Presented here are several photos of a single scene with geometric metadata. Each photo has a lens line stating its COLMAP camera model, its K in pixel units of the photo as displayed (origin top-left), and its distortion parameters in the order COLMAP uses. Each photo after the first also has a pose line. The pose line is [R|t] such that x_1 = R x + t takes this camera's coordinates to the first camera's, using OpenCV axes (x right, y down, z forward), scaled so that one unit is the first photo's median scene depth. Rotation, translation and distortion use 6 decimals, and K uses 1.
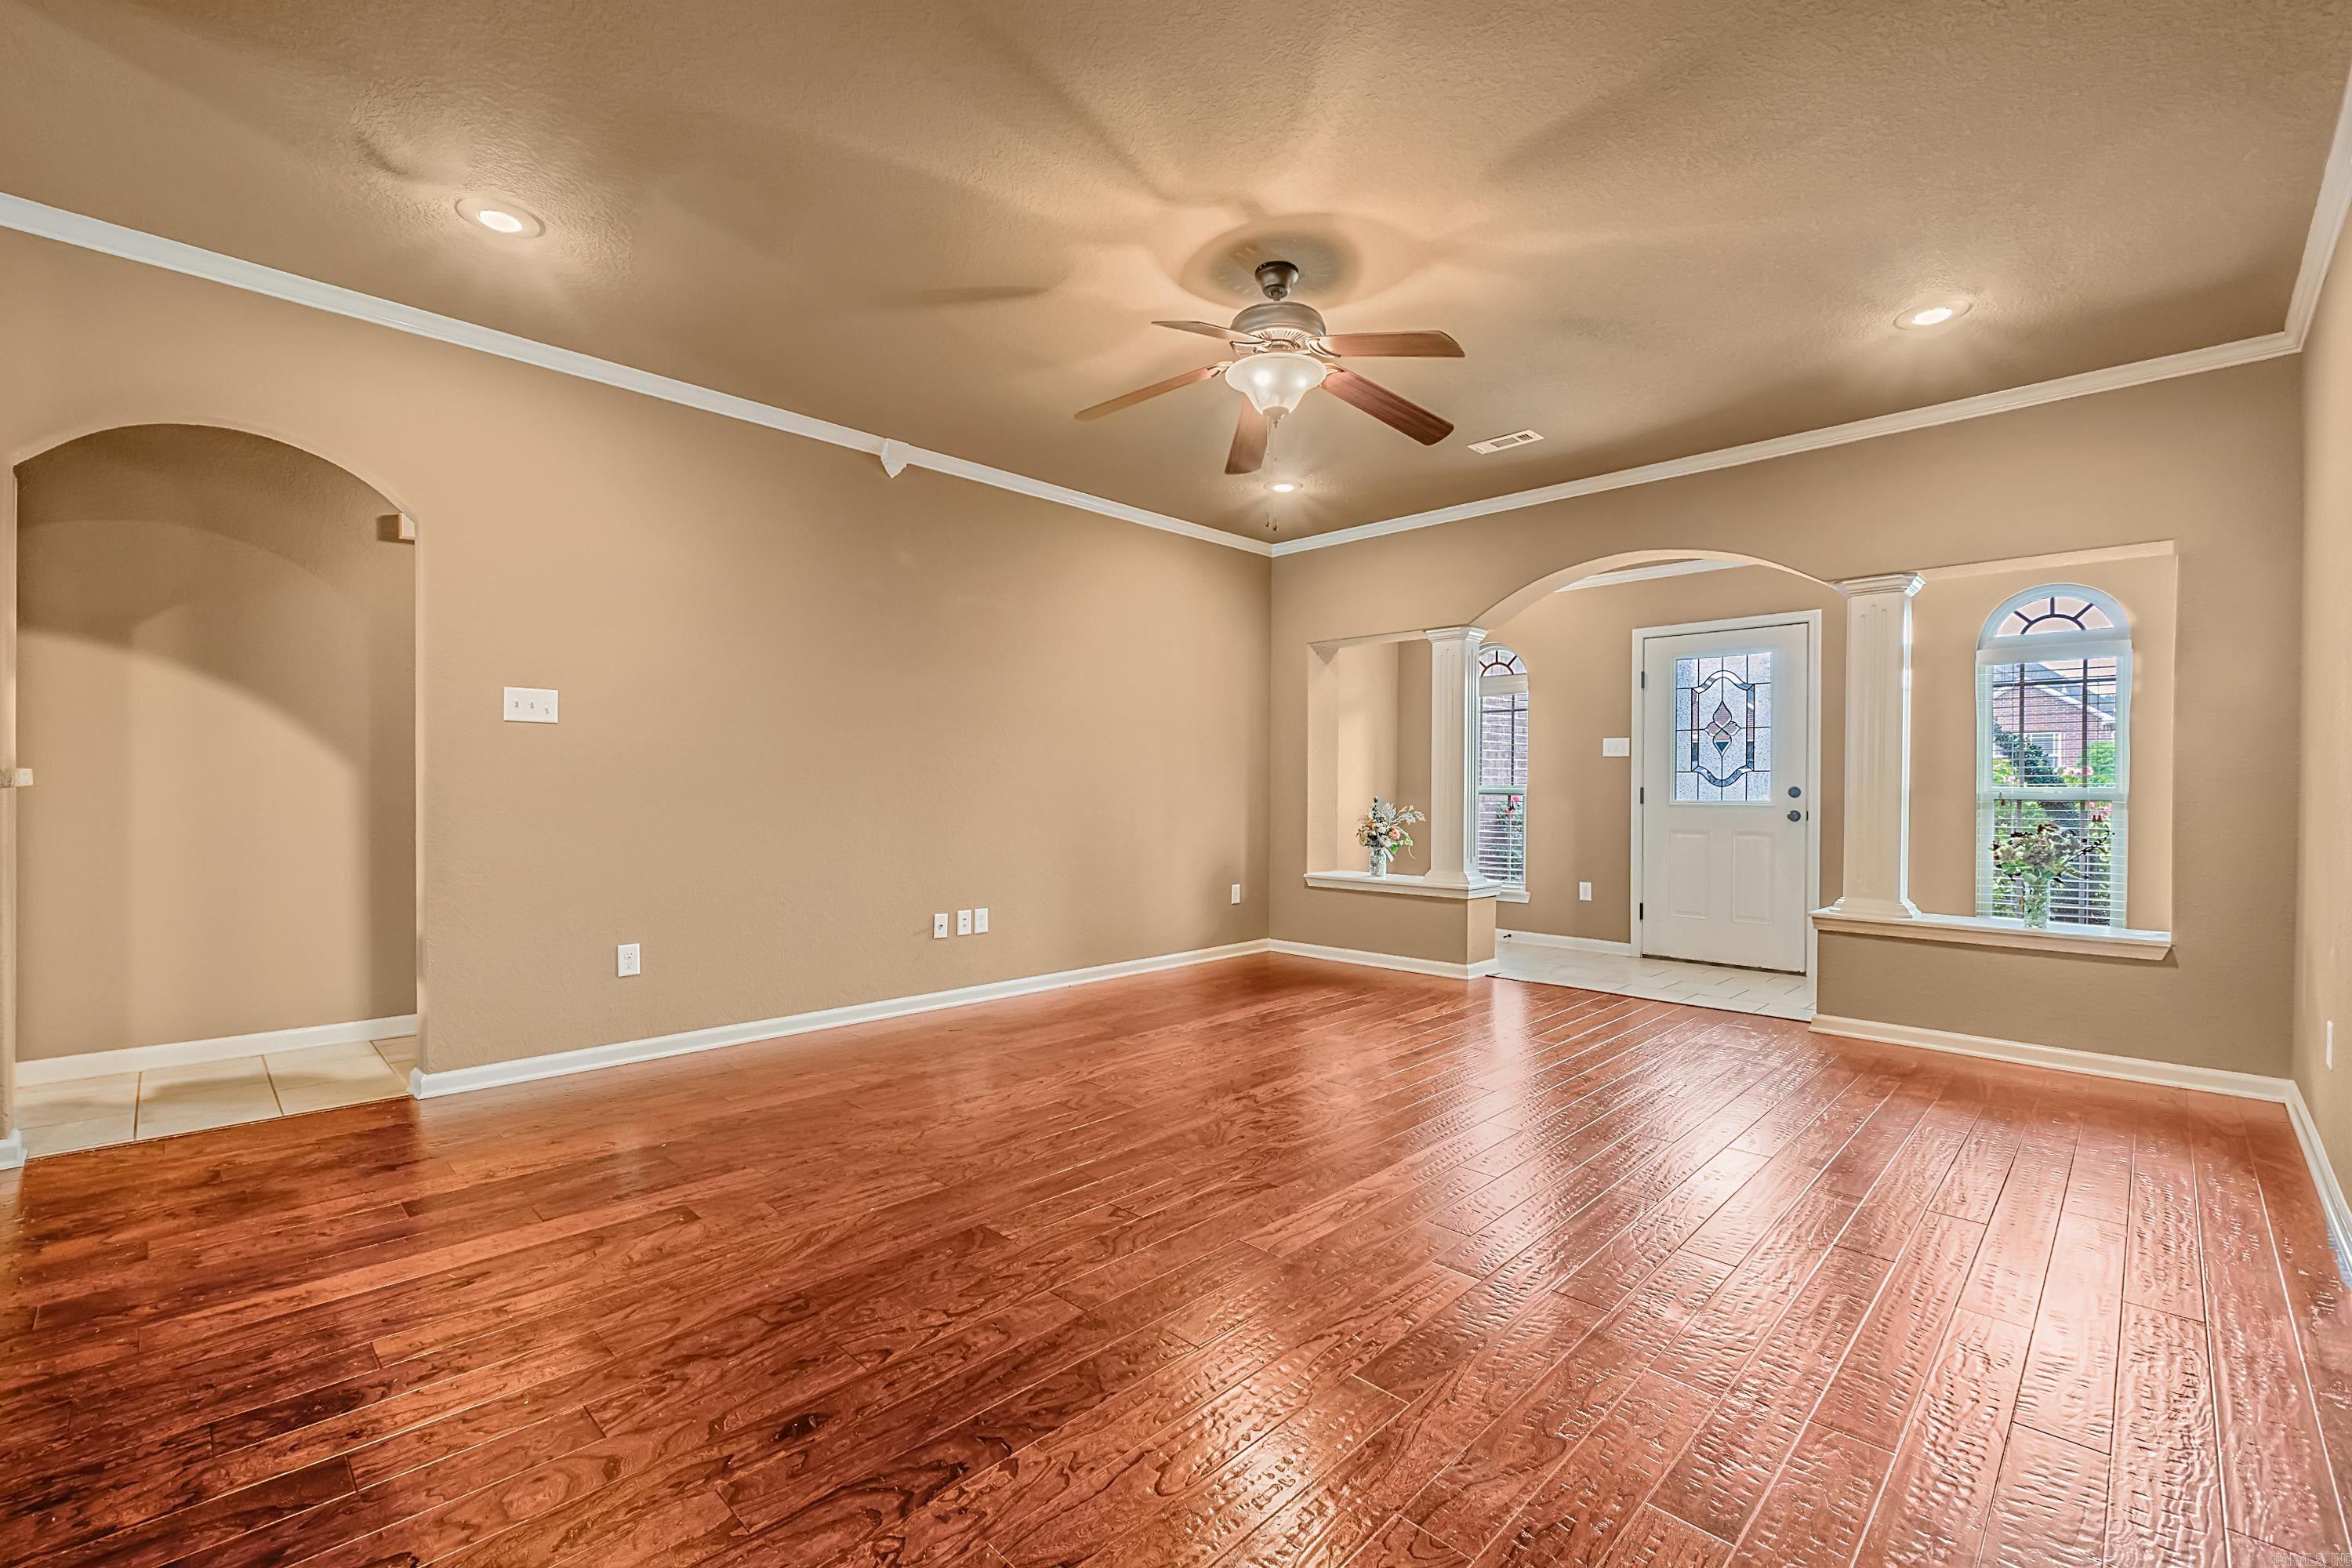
lens RADIAL K [[1008.7, 0, 1168.3], [0, 1008.7, 791.6], [0, 0, 1]] dist [-0.002156, -0.000869]
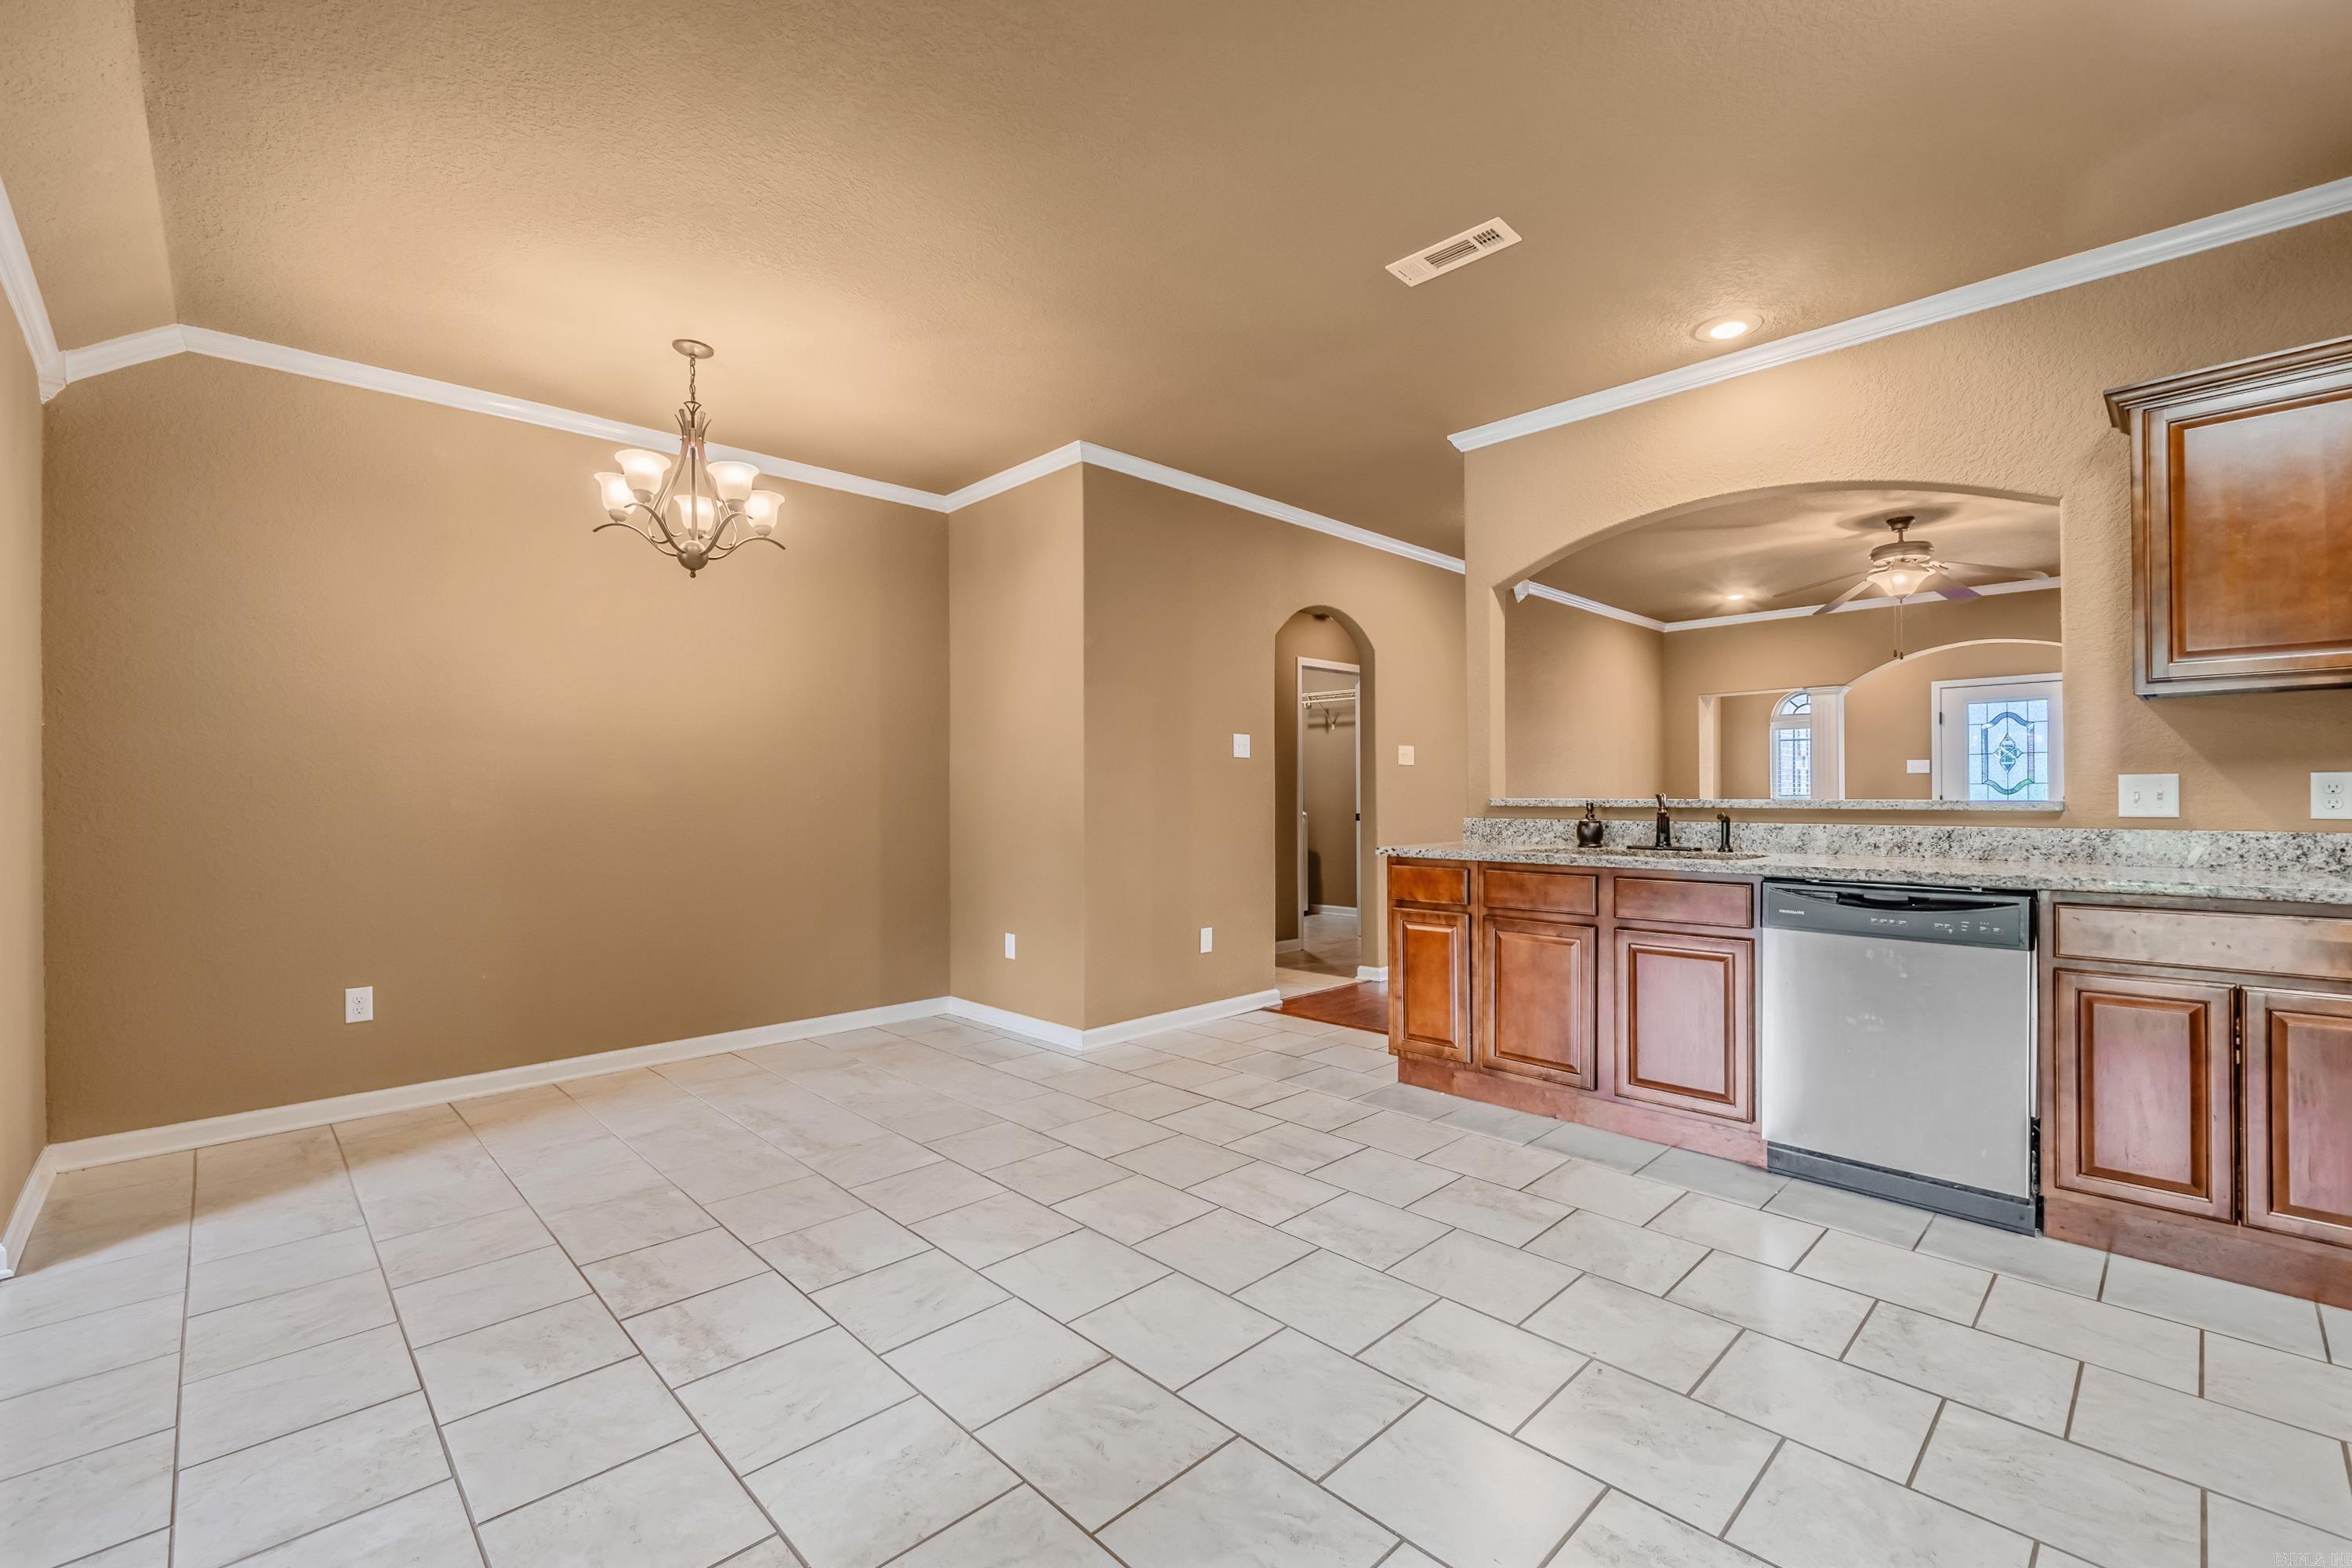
lens RADIAL K [[994.9, 0, 1171.4], [0, 994.9, 793.5], [0, 0, 1]] dist [-0.002997, -0.000504]
pose [[0.999698, -0.009332, -0.022713, -1.184563], [0.009180, 0.999935, -0.006780, -0.015475], [0.022774, 0.006570, 0.999719, -0.834416]]
